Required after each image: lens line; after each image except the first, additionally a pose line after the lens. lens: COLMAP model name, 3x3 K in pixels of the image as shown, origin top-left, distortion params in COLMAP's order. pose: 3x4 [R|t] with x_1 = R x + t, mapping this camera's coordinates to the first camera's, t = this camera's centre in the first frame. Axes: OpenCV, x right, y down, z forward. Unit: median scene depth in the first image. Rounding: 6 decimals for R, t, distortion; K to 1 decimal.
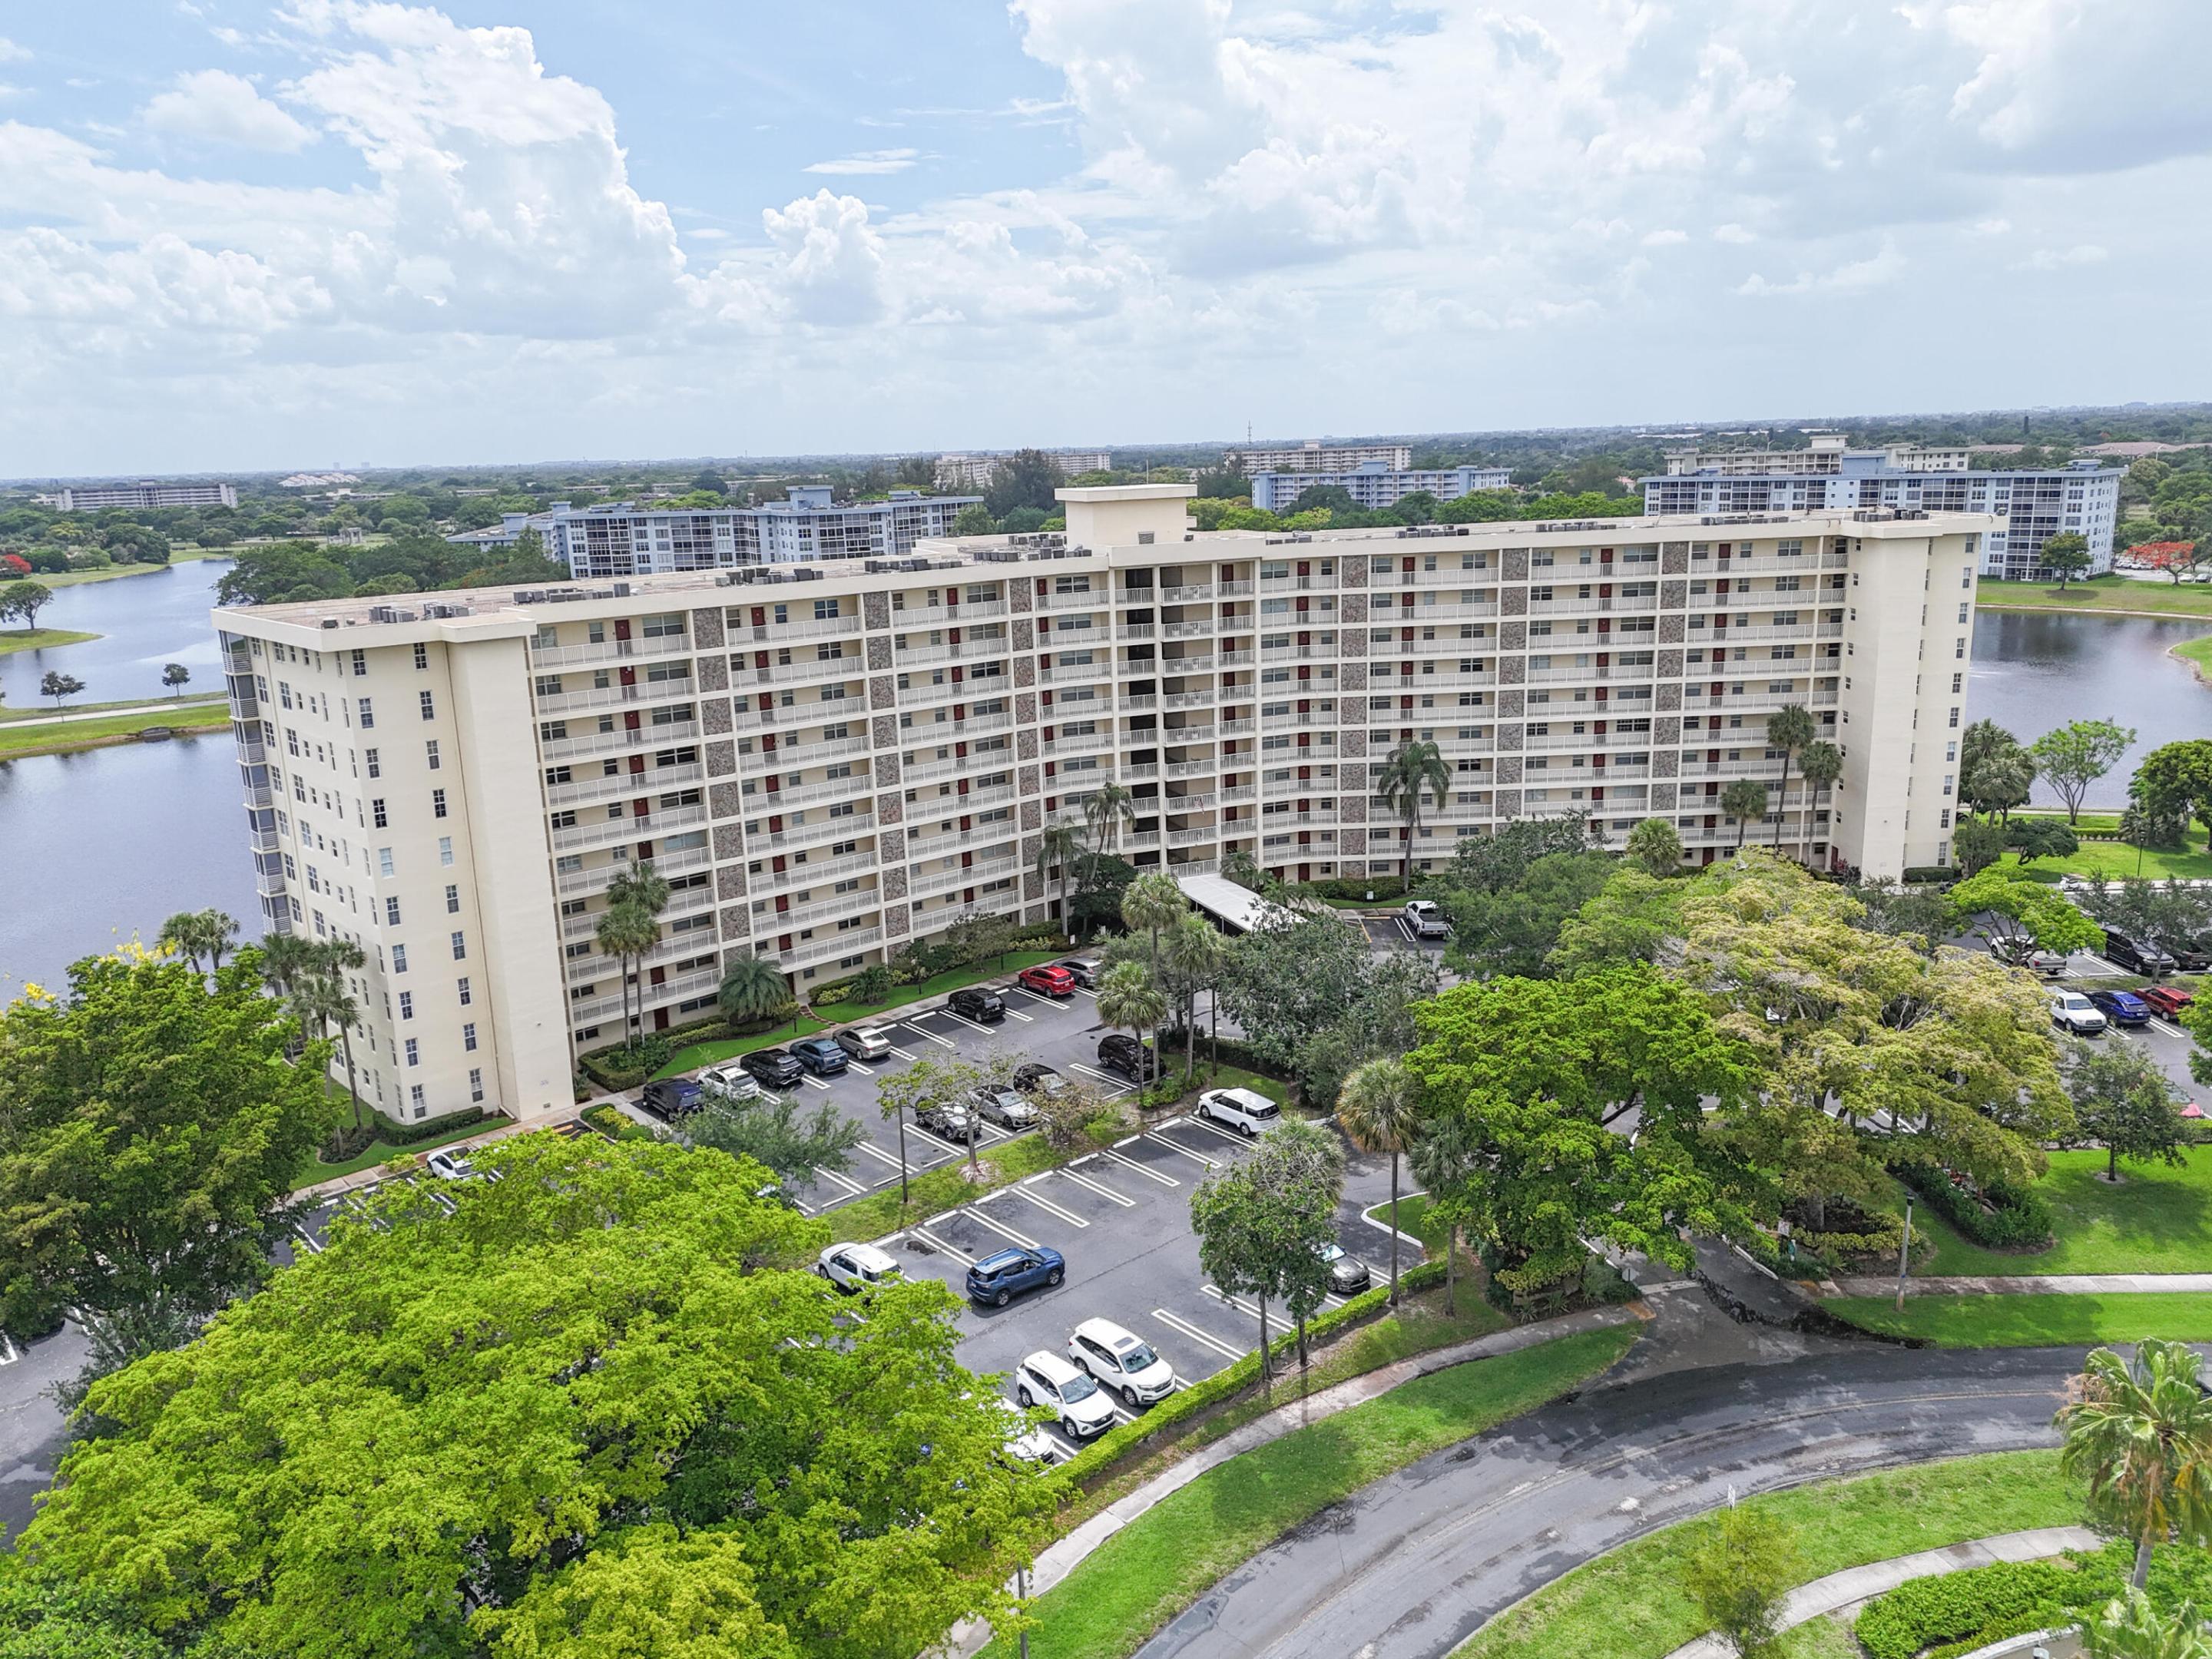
lens RADIAL K [[1624.9, 0, 1098.5], [0, 1624.9, 834.7], [0, 0, 1]] dist [0.065179, -0.059307]
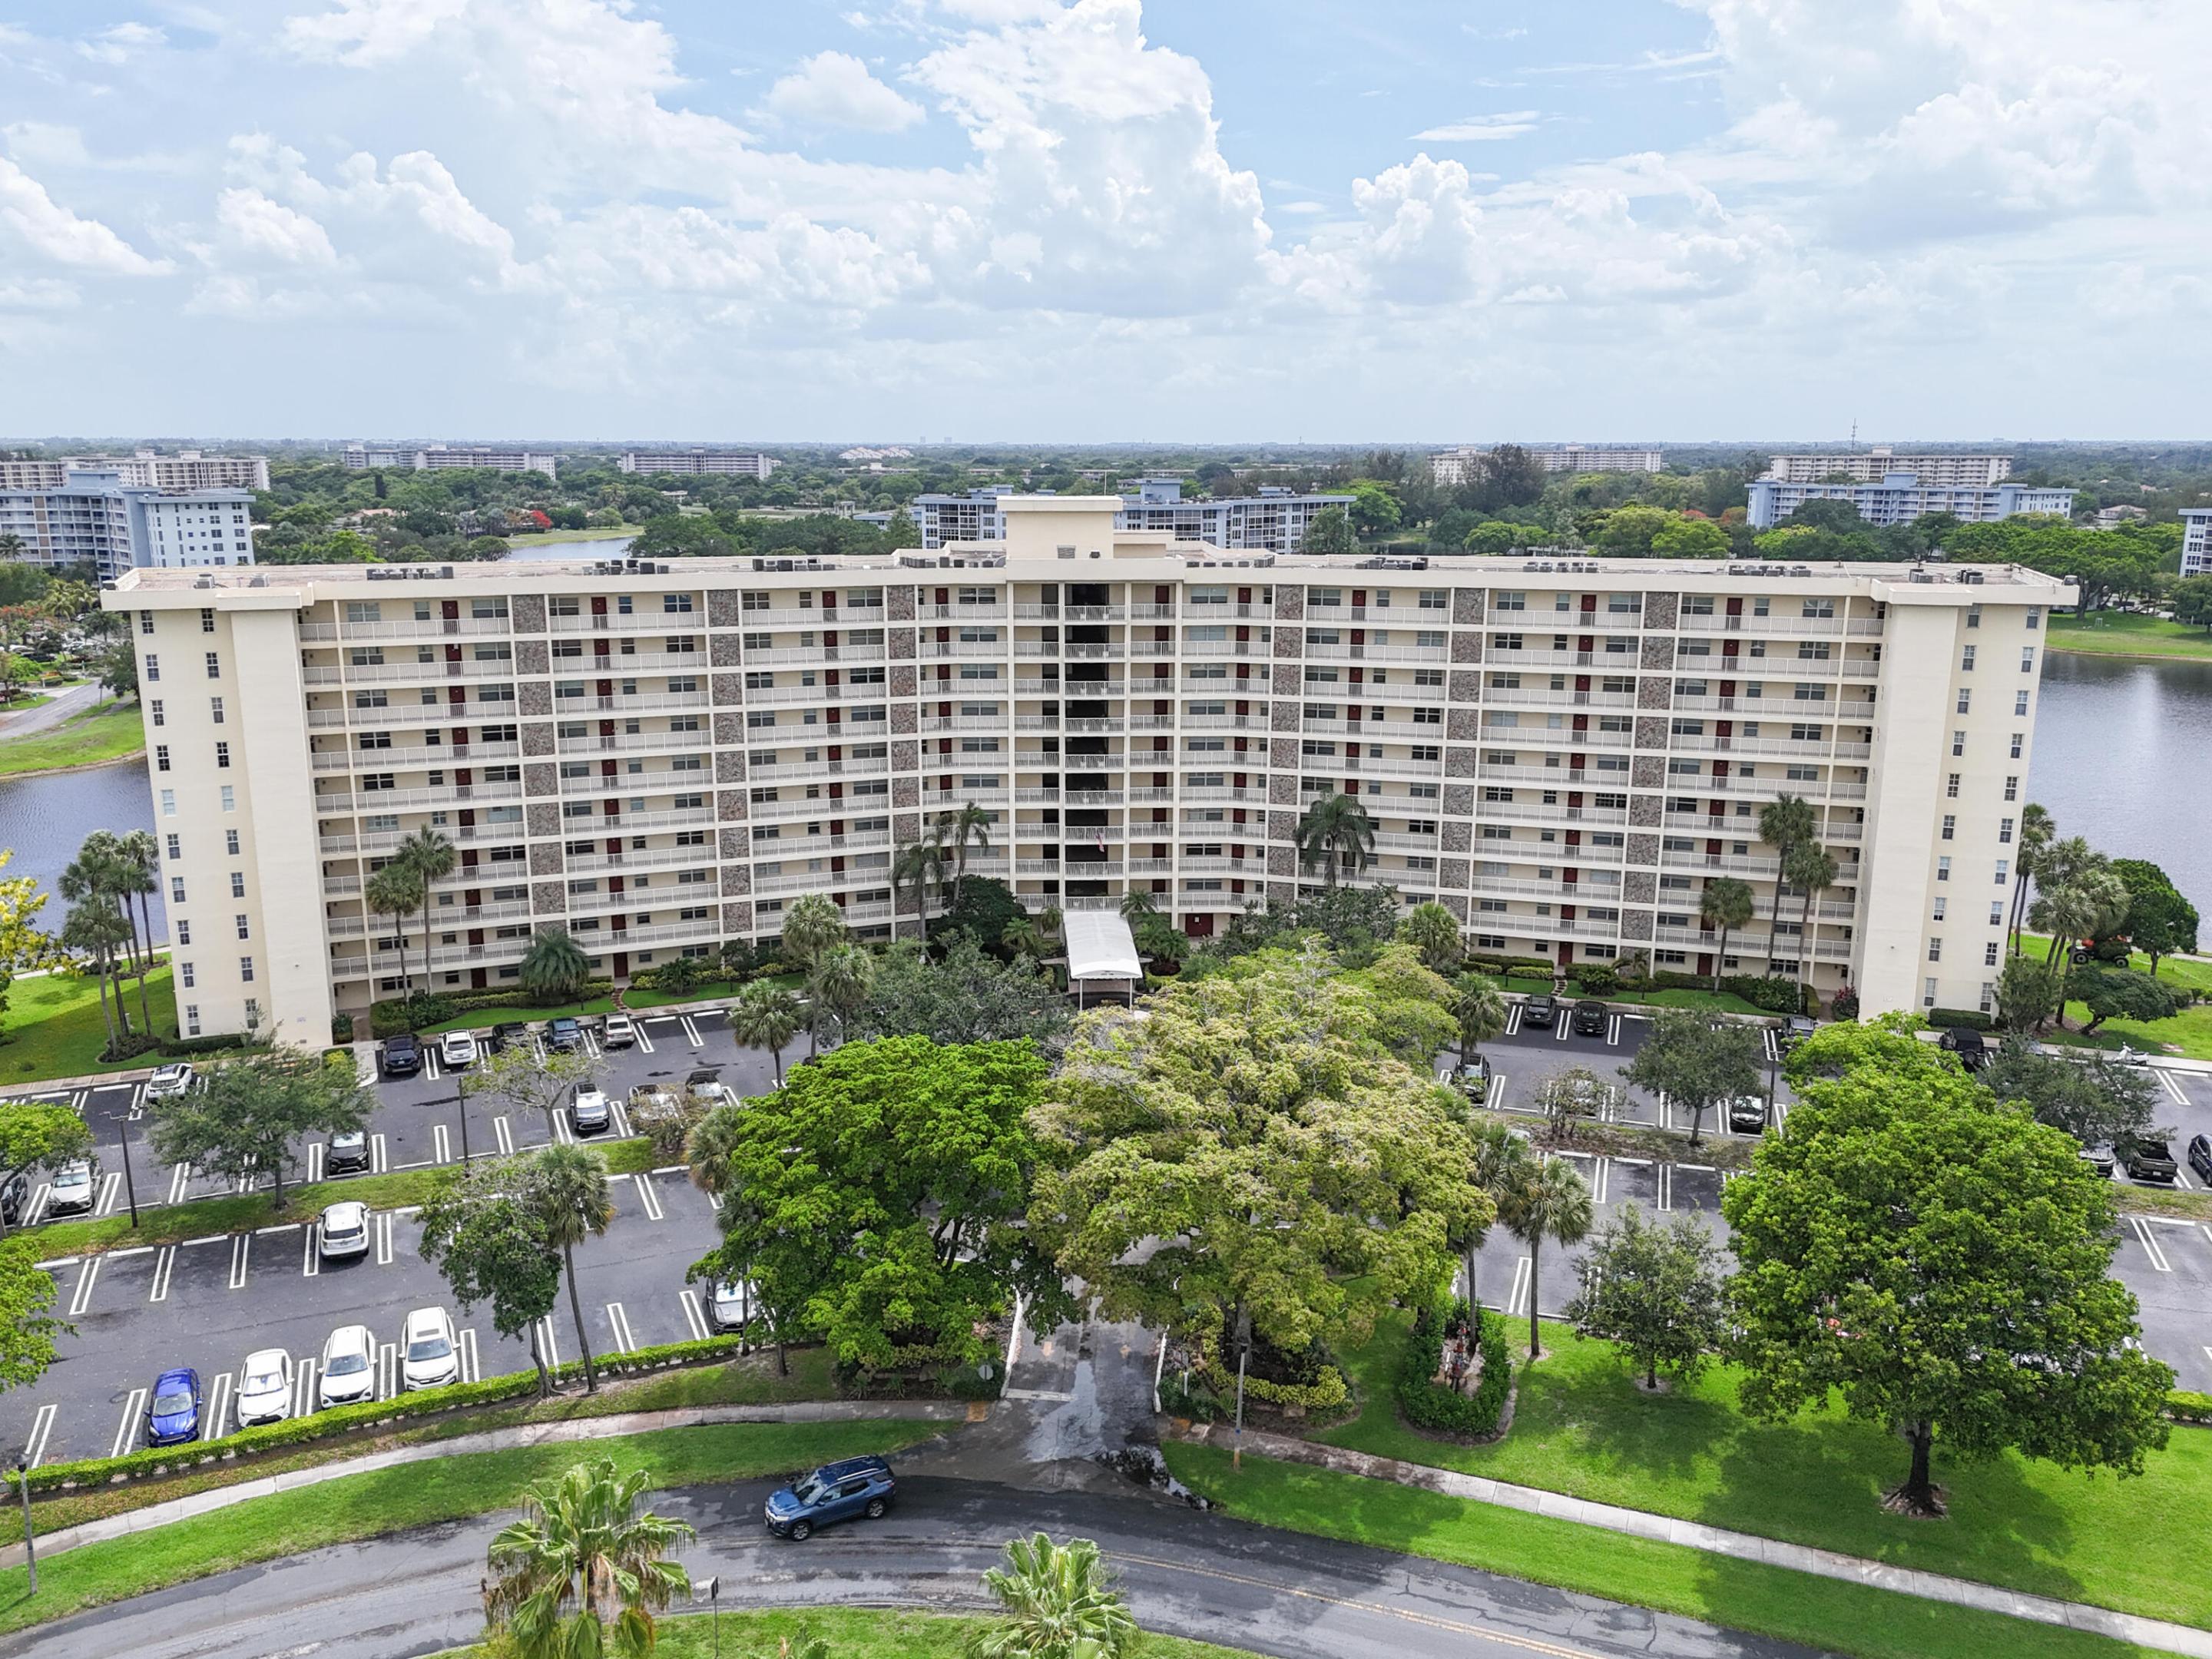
lens RADIAL K [[1755.9, 0, 1106.0], [0, 1755.9, 829.5], [0, 0, 1]] dist [0.076839, -0.063483]
pose [[0.943222, 0.106153, -0.314743, 0.374806], [-0.110065, 0.993910, 0.005370, -0.027937], [0.313396, 0.029577, 0.949162, 0.034477]]
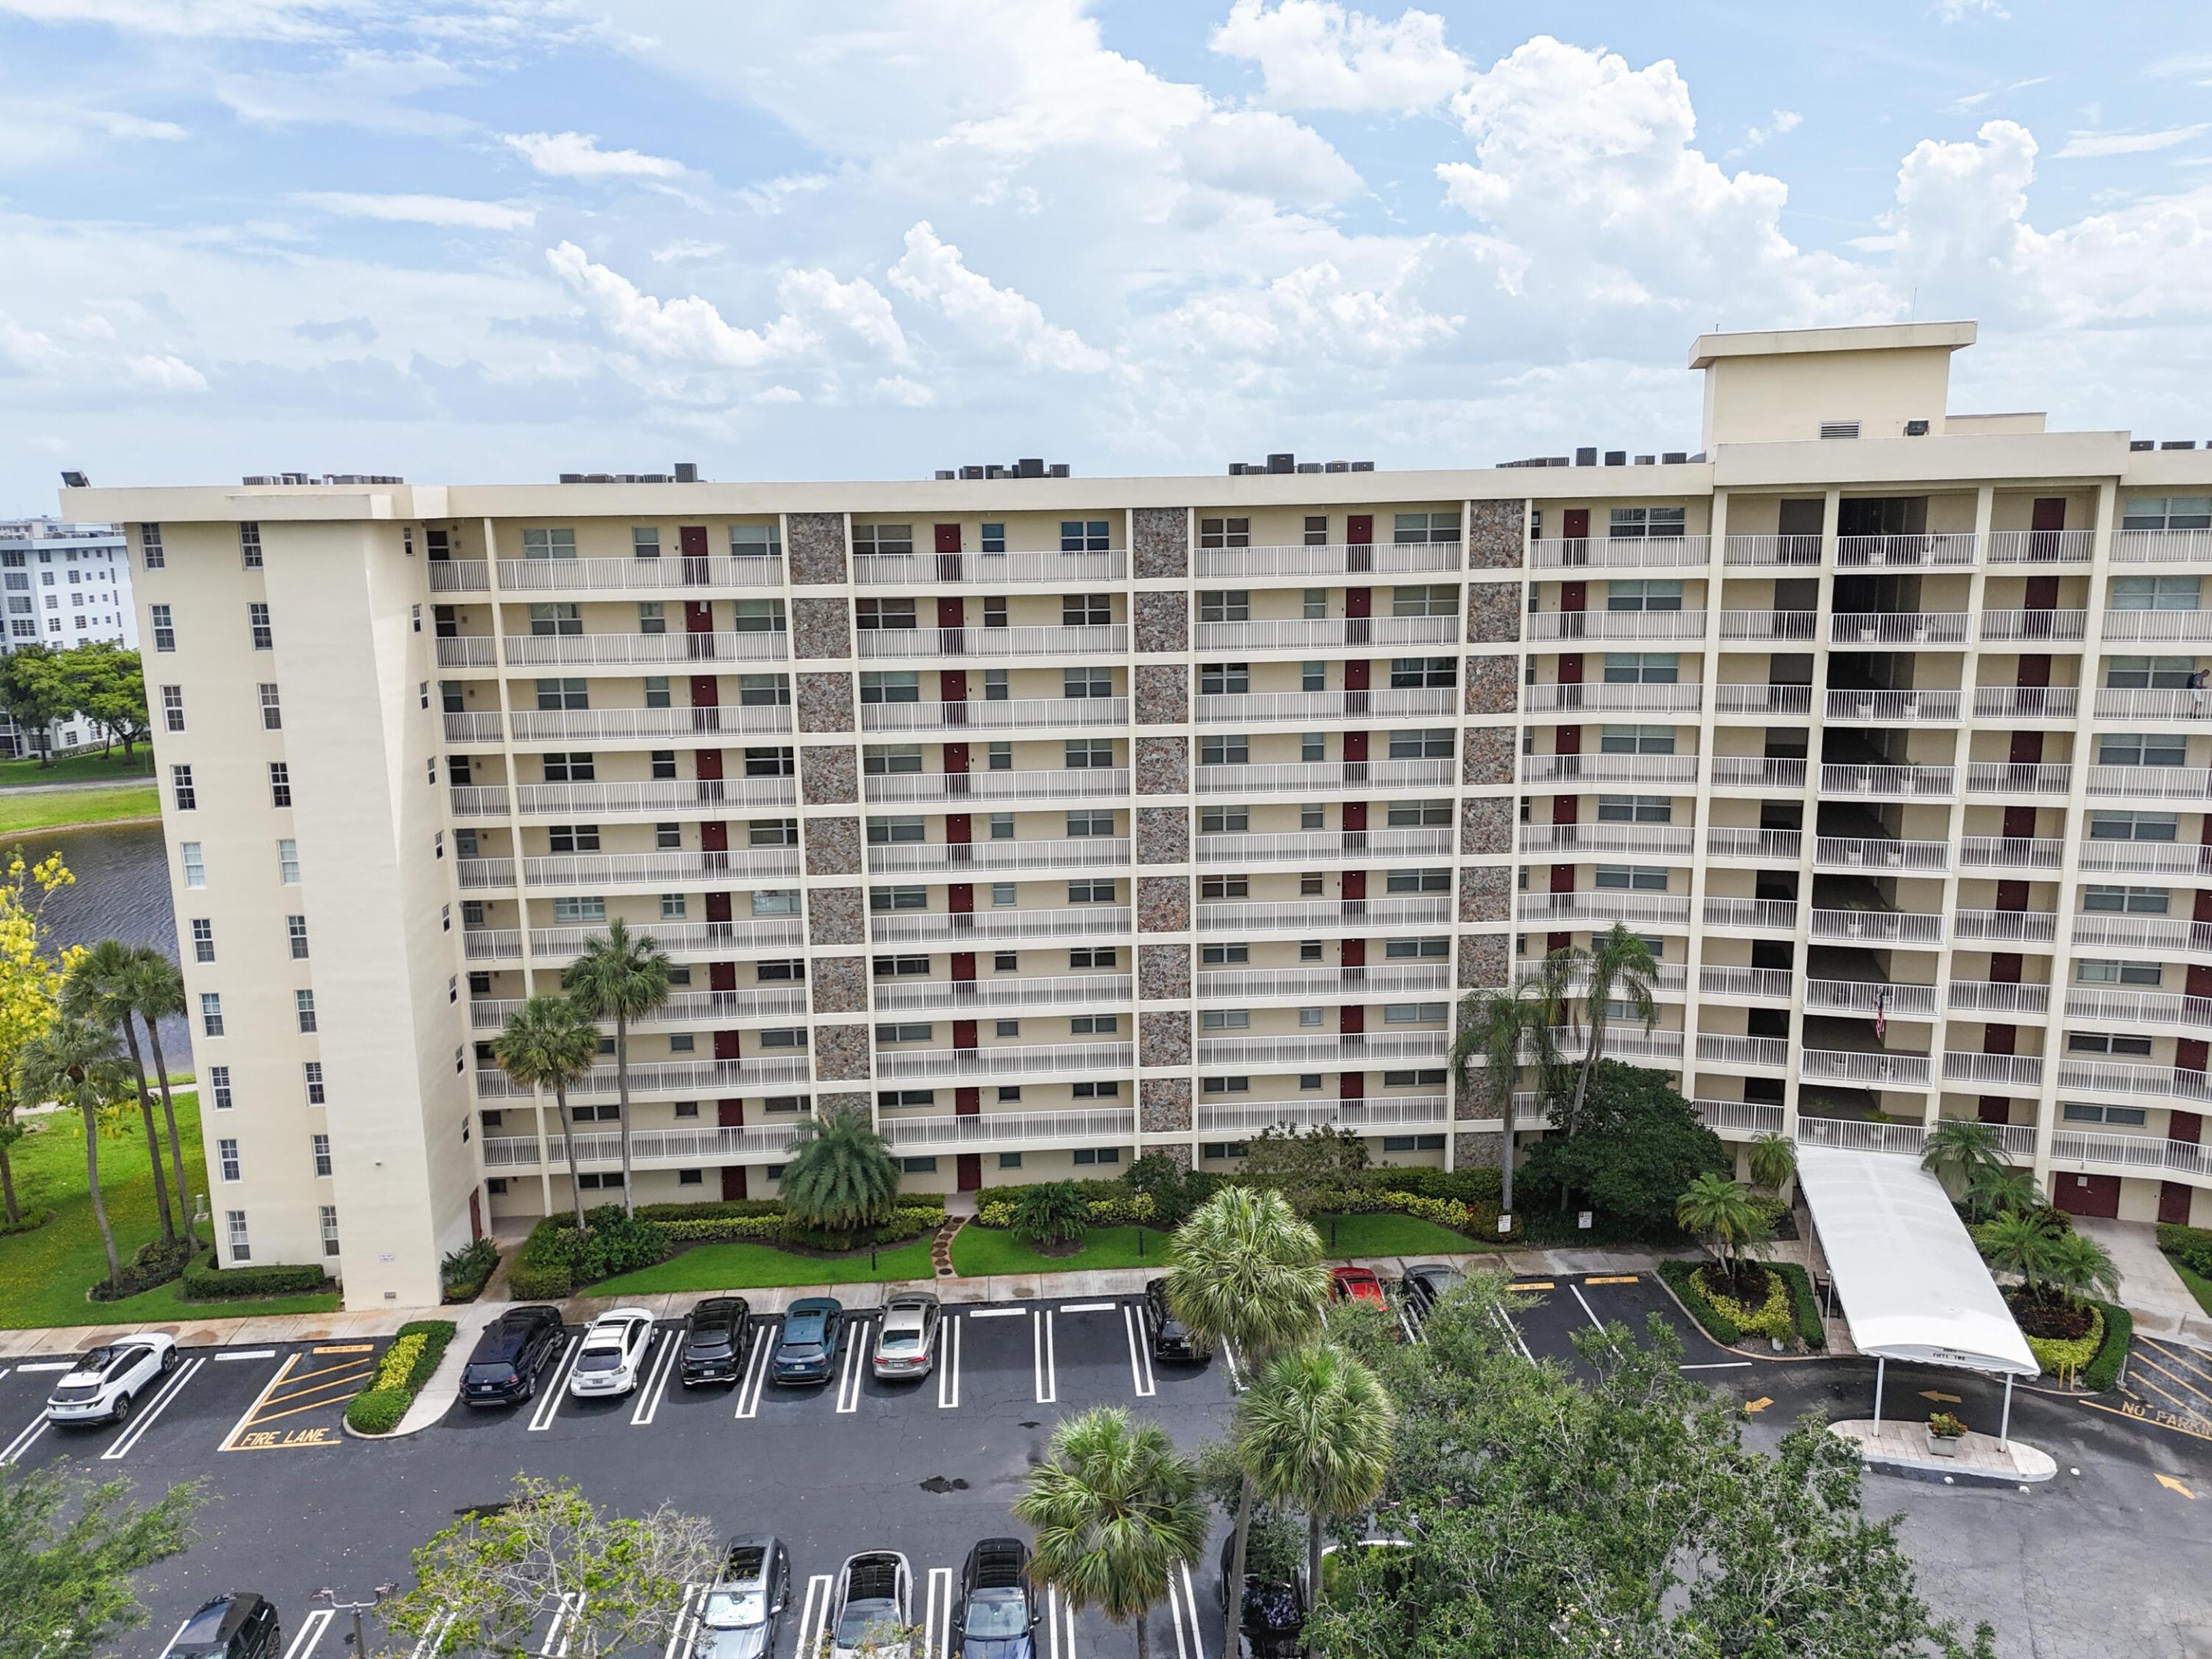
lens RADIAL K [[1662.2, 0, 1110.1], [0, 1662.2, 838.7], [0, 0, 1]] dist [0.150477, -0.251133]
pose [[0.789085, 0.143887, -0.597195, 0.166000], [-0.151689, 0.987715, 0.037548, -0.048865], [0.595261, 0.060960, 0.801217, 0.462330]]
